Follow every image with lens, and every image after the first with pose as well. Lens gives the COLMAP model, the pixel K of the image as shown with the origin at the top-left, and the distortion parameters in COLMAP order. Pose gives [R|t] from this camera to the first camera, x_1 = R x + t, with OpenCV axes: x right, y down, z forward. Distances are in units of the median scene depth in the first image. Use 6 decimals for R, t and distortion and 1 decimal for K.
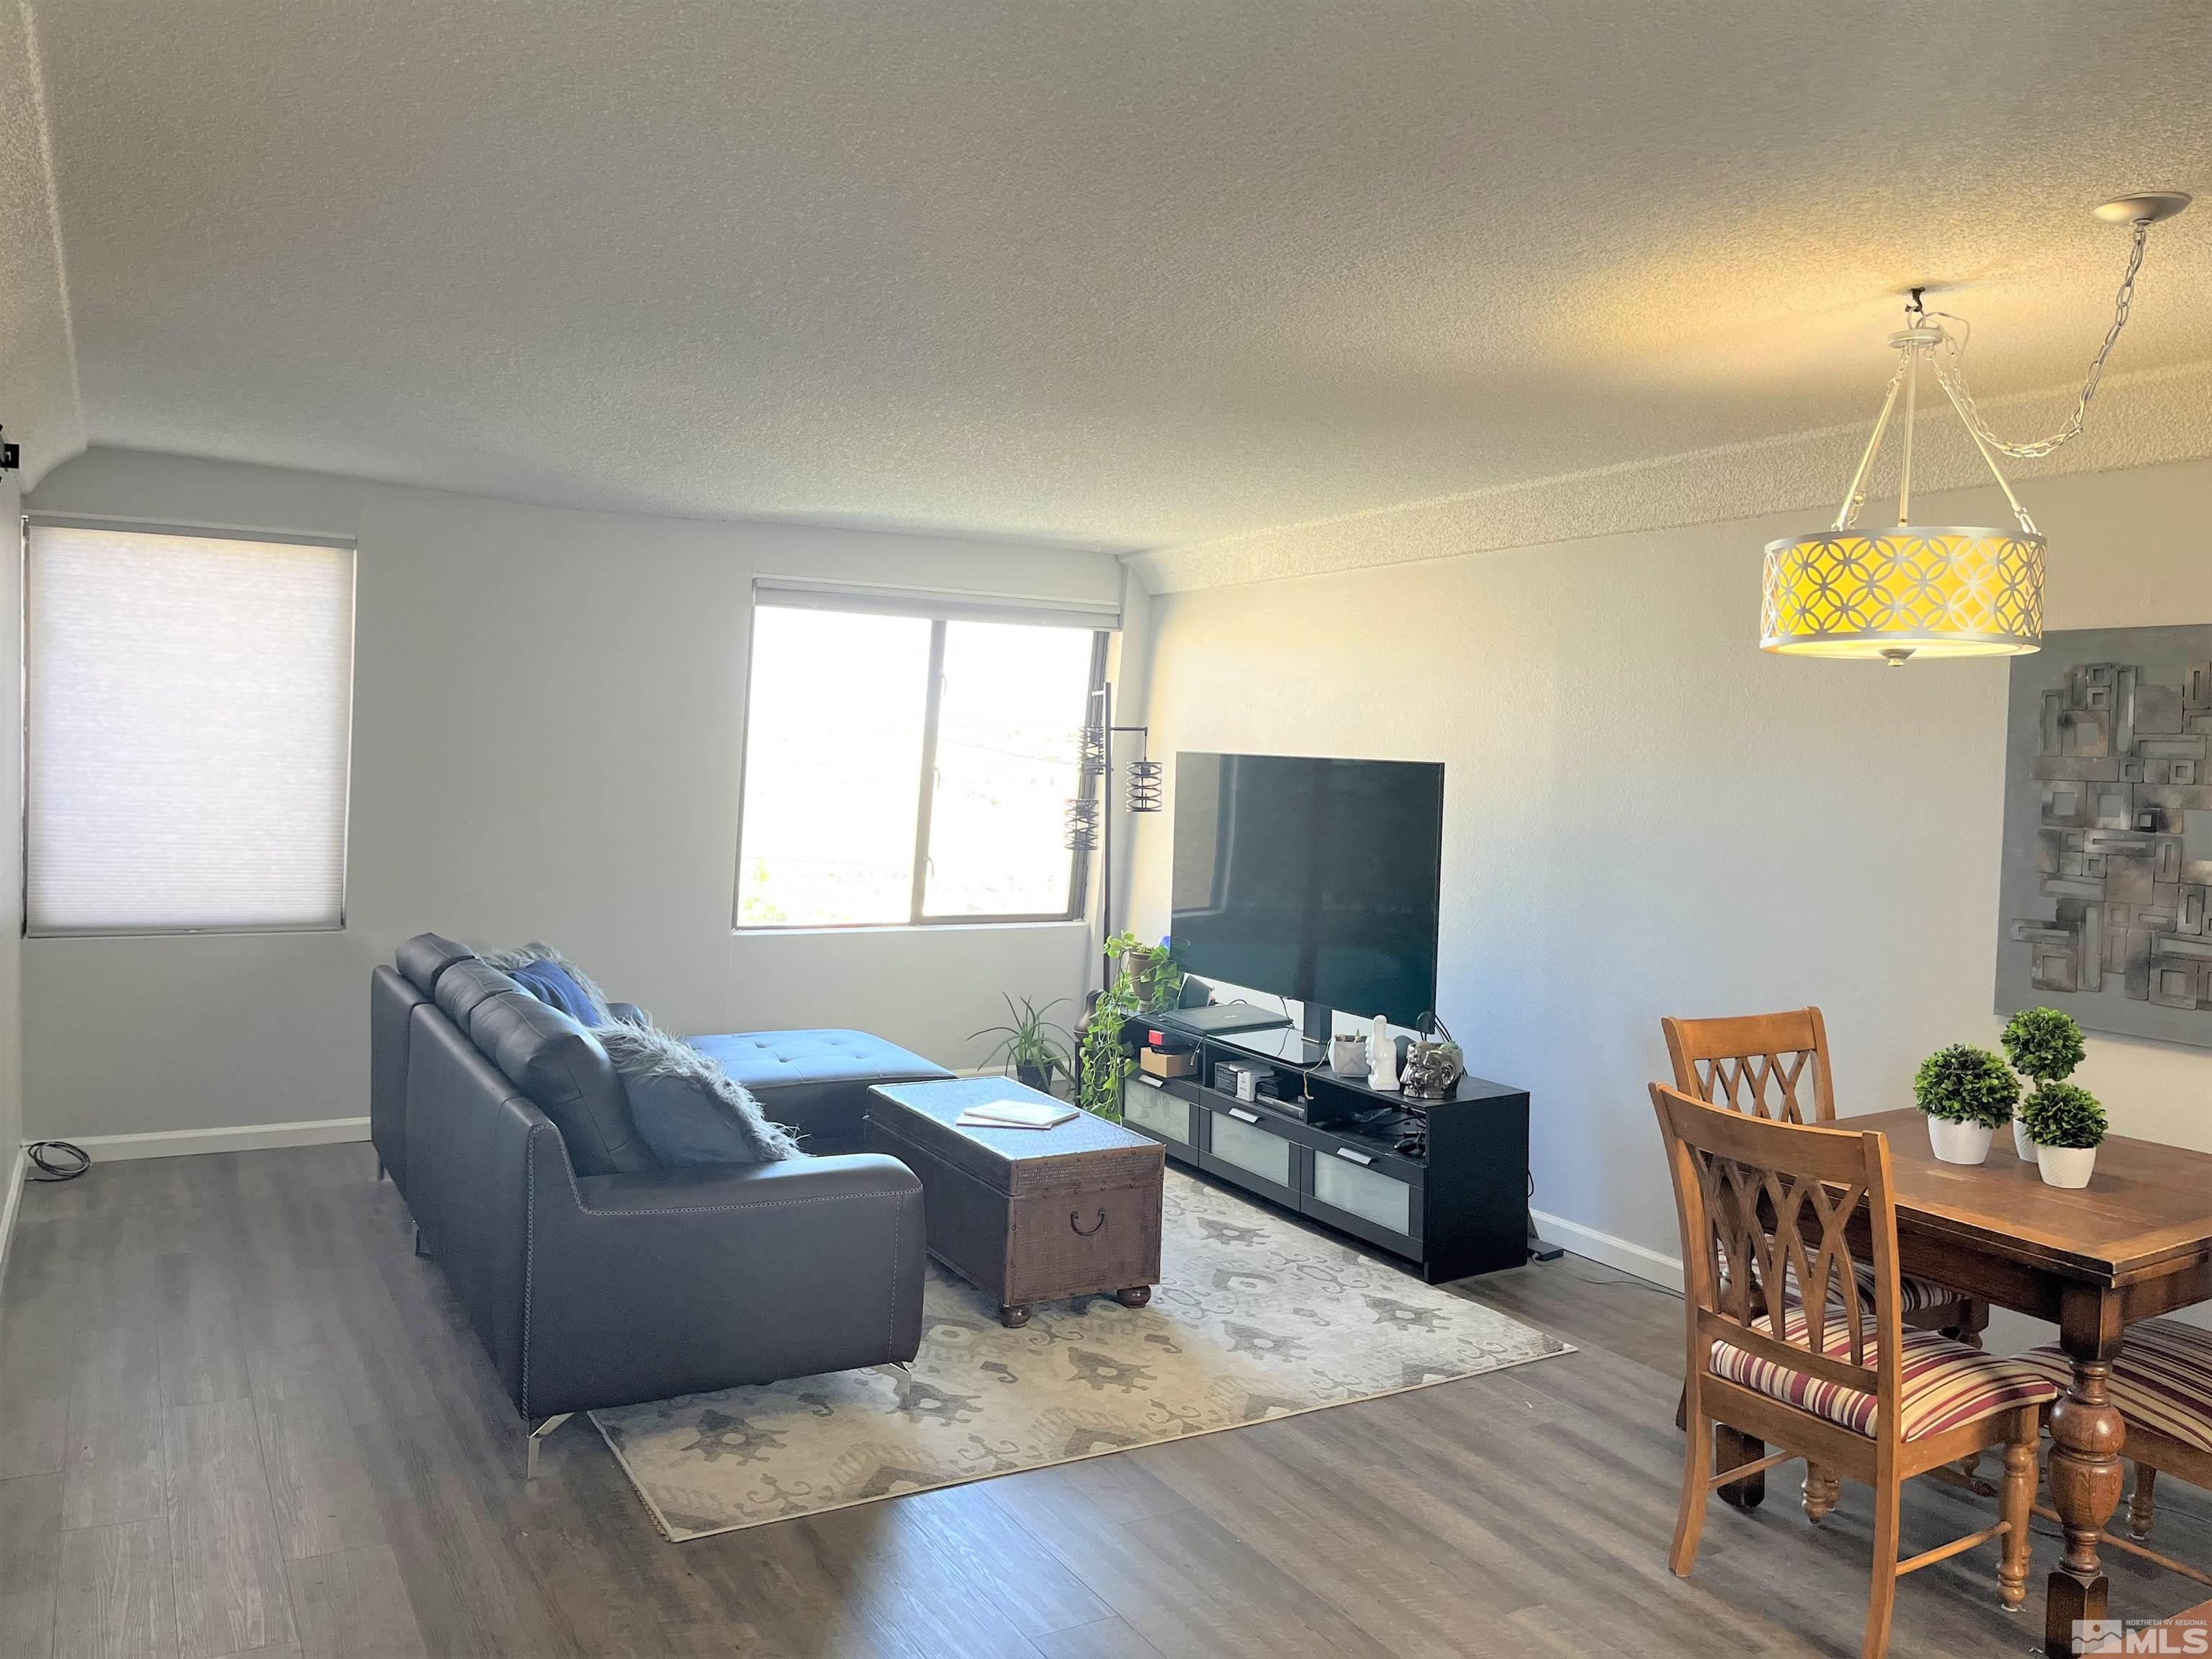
lens RADIAL K [[1663.4, 0, 1115.9], [0, 1663.4, 834.6], [0, 0, 1]] dist [0.043953, -0.031400]
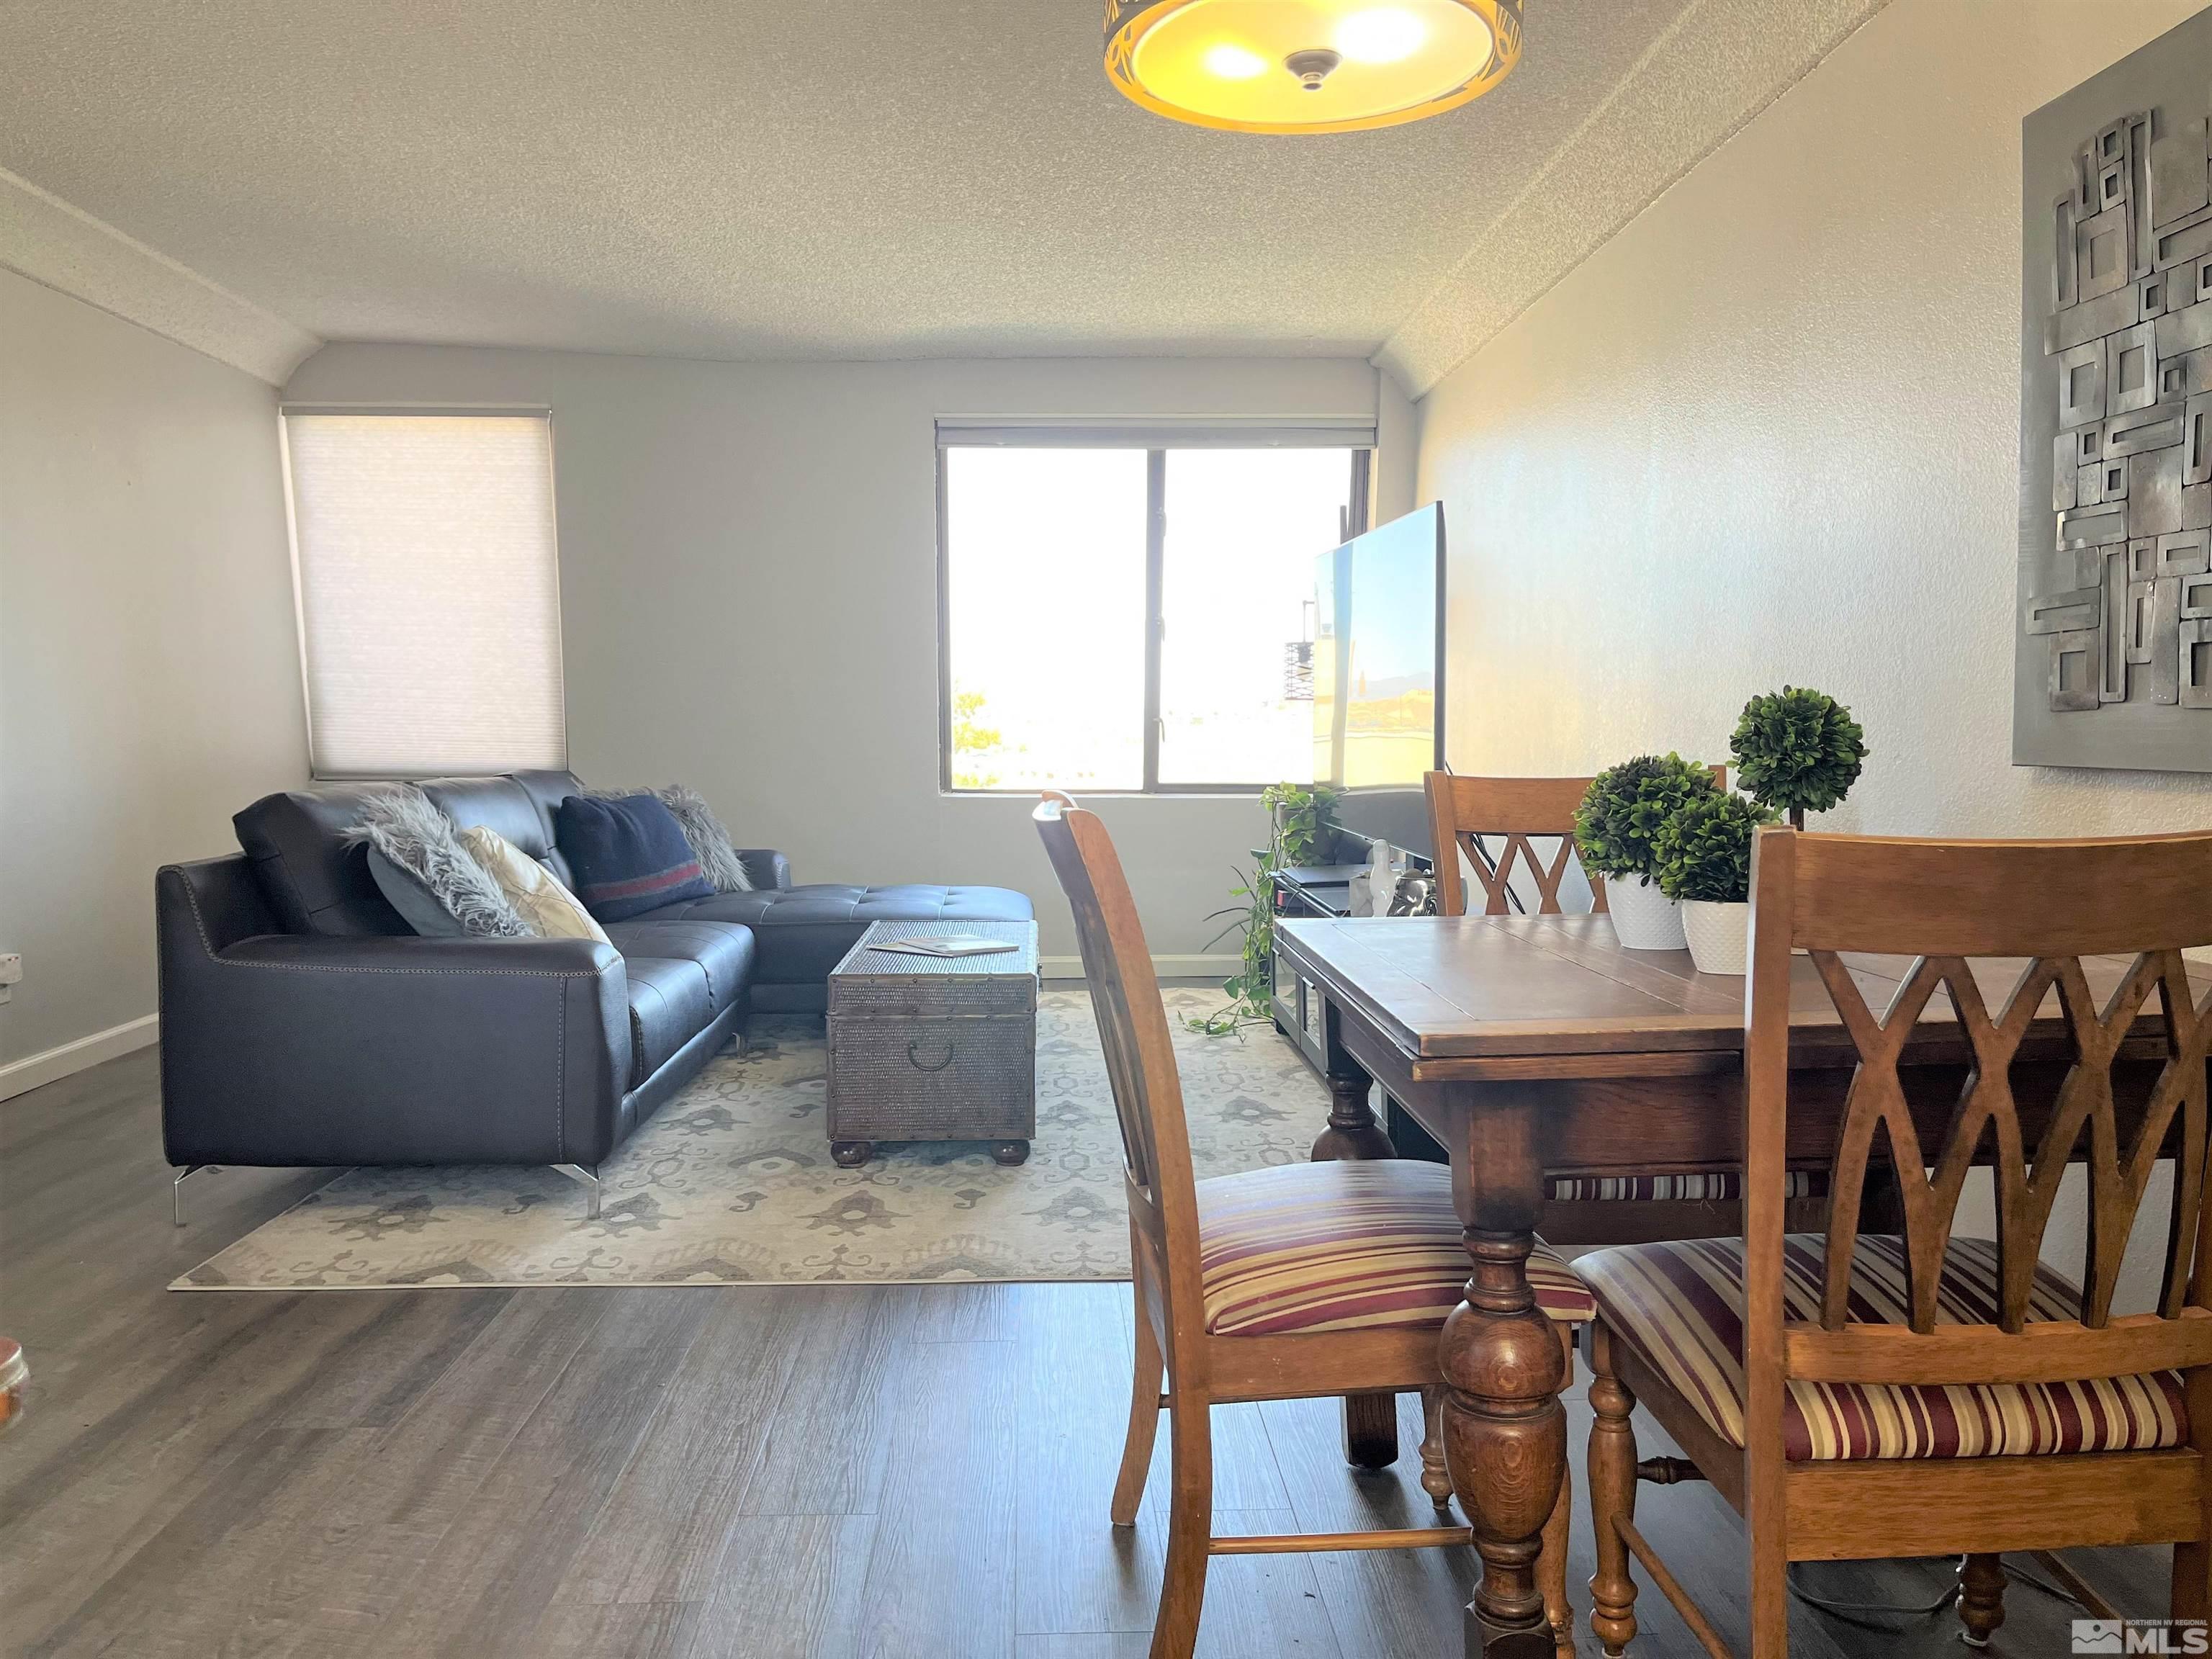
lens RADIAL K [[1663.4, 0, 1095.8], [0, 1663.4, 834.7], [0, 0, 1]] dist [0.043953, -0.031400]
pose [[0.884770, 0.000657, -0.466027, 0.486515], [0.004763, 0.999934, 0.010453, 0.118832], [0.466003, -0.011468, 0.884709, 0.307565]]
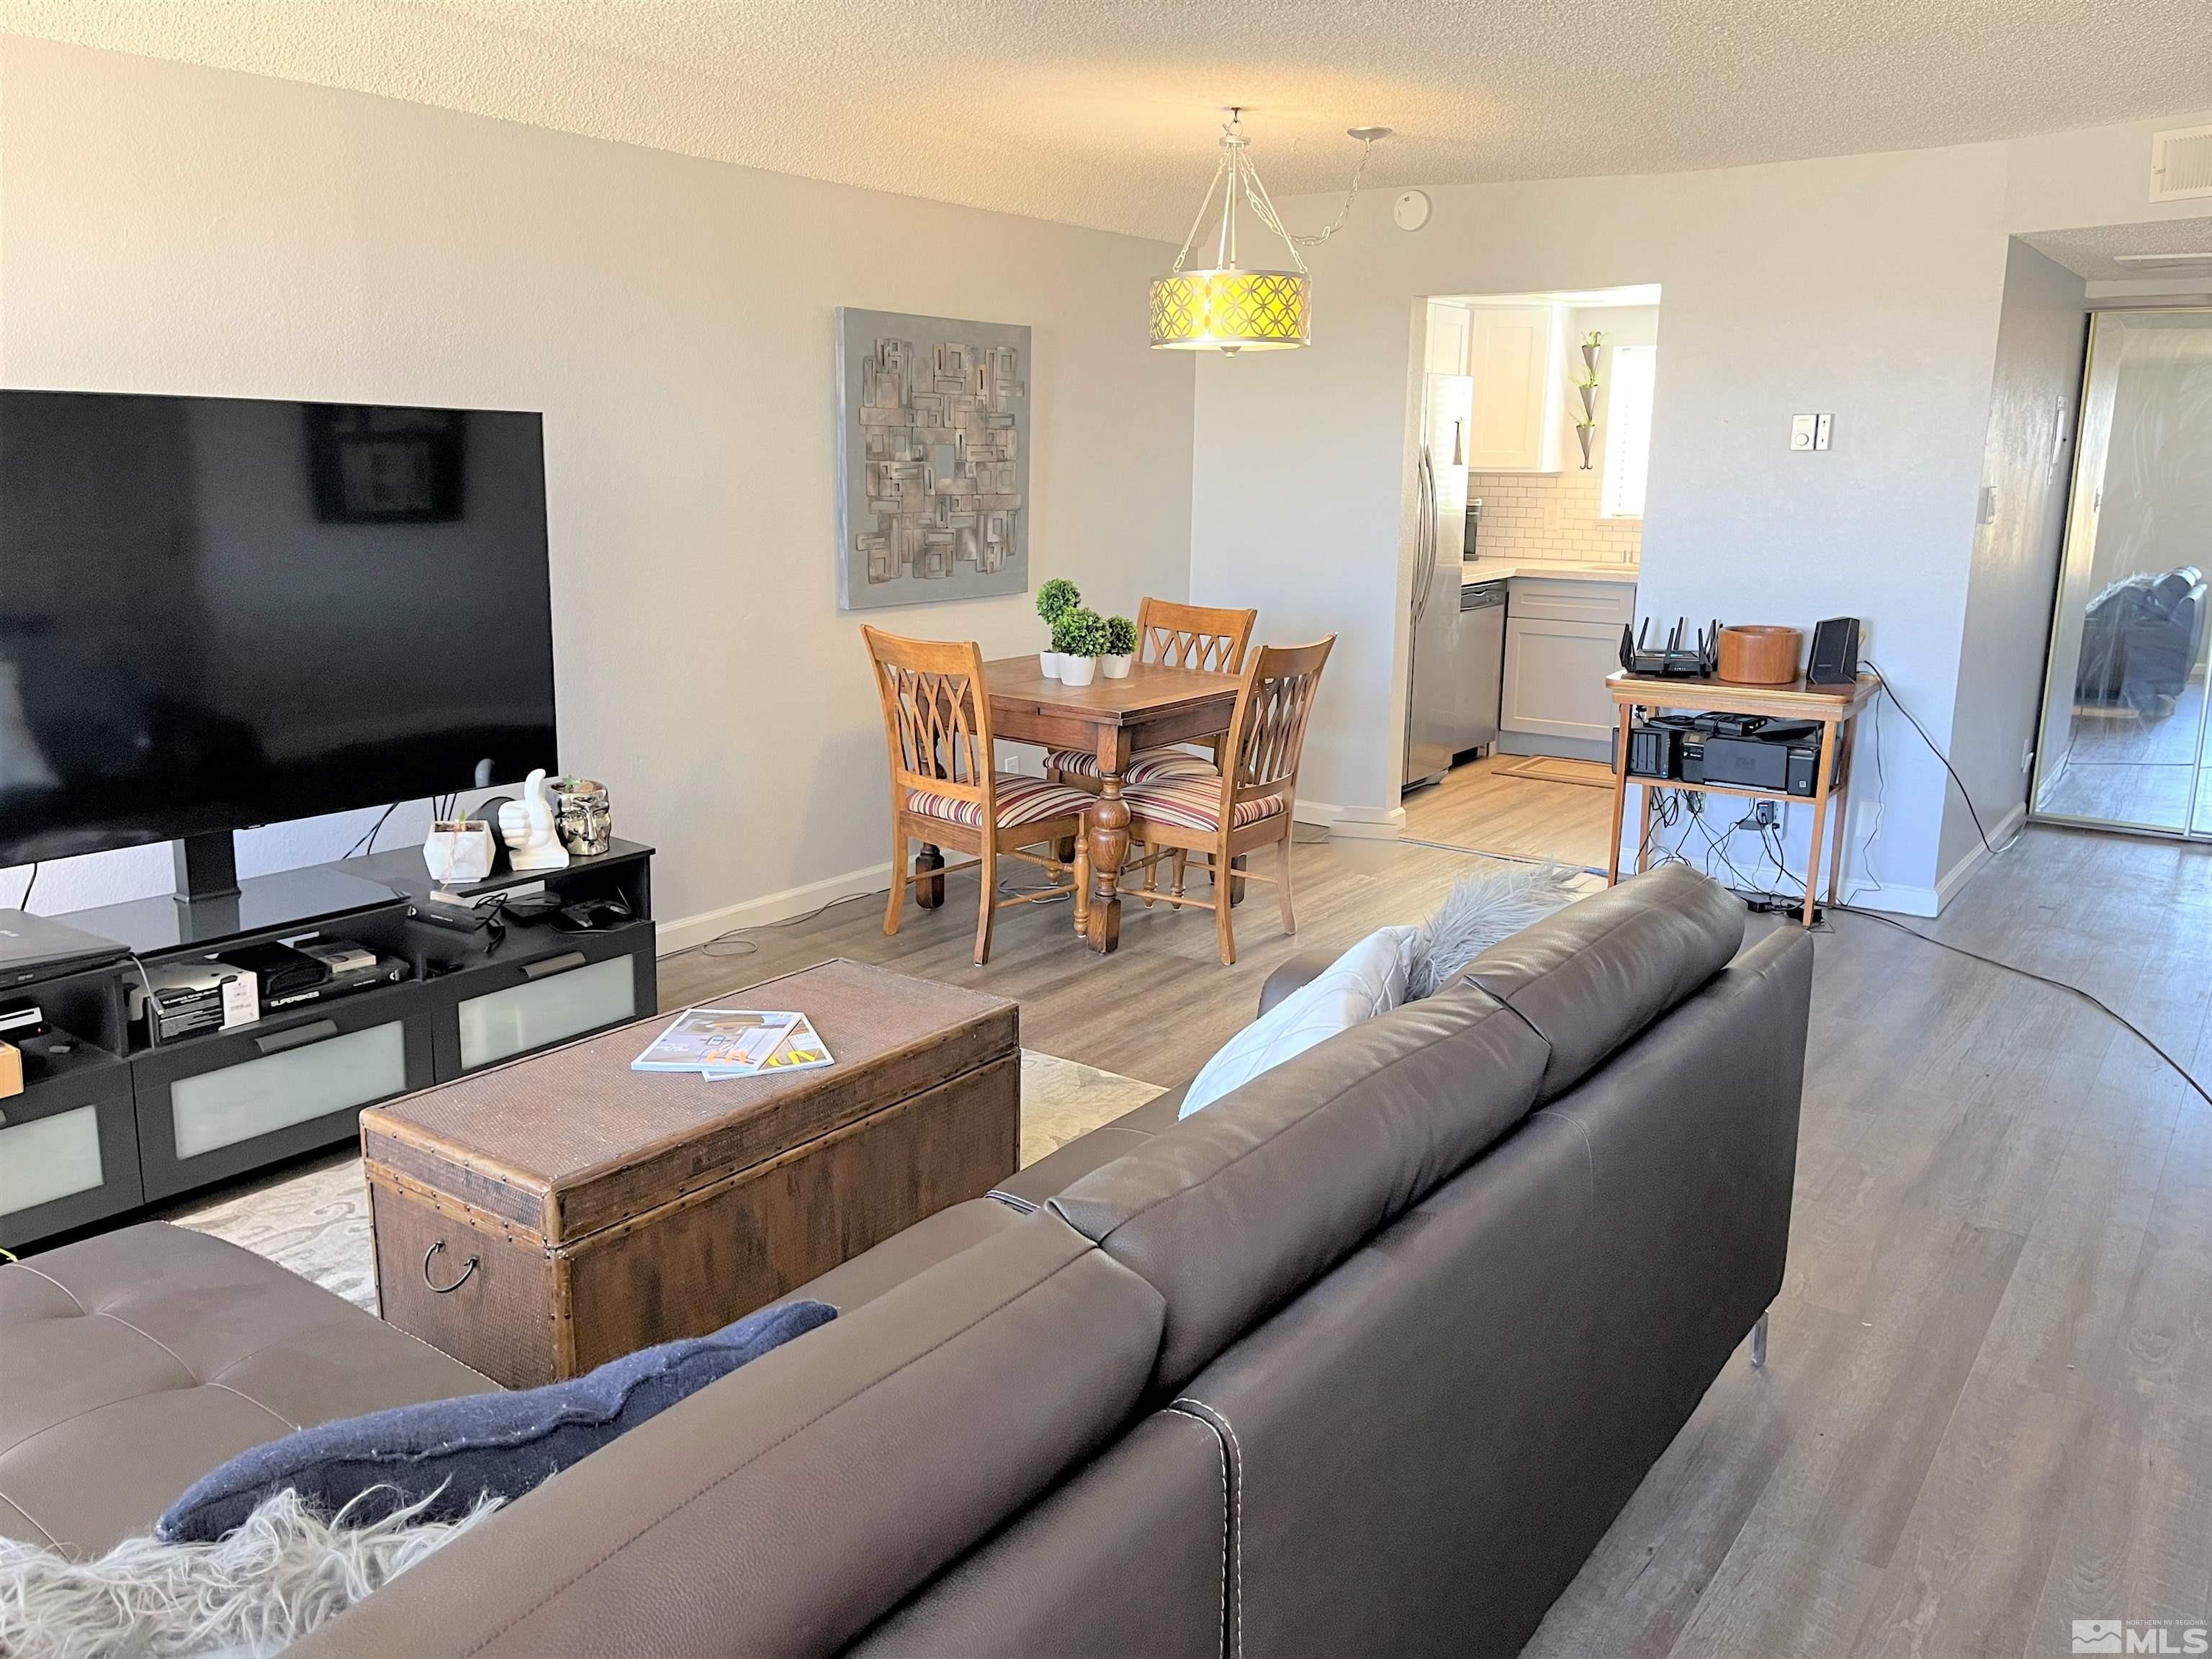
lens RADIAL K [[1663.4, 0, 1123.4], [0, 1663.4, 810.3], [0, 0, 1]] dist [0.043953, -0.031400]
pose [[-0.407804, -0.227994, 0.884146, -0.717438], [0.018735, 0.966030, 0.257751, -0.069744], [-0.912877, 0.121677, -0.389679, 1.268801]]
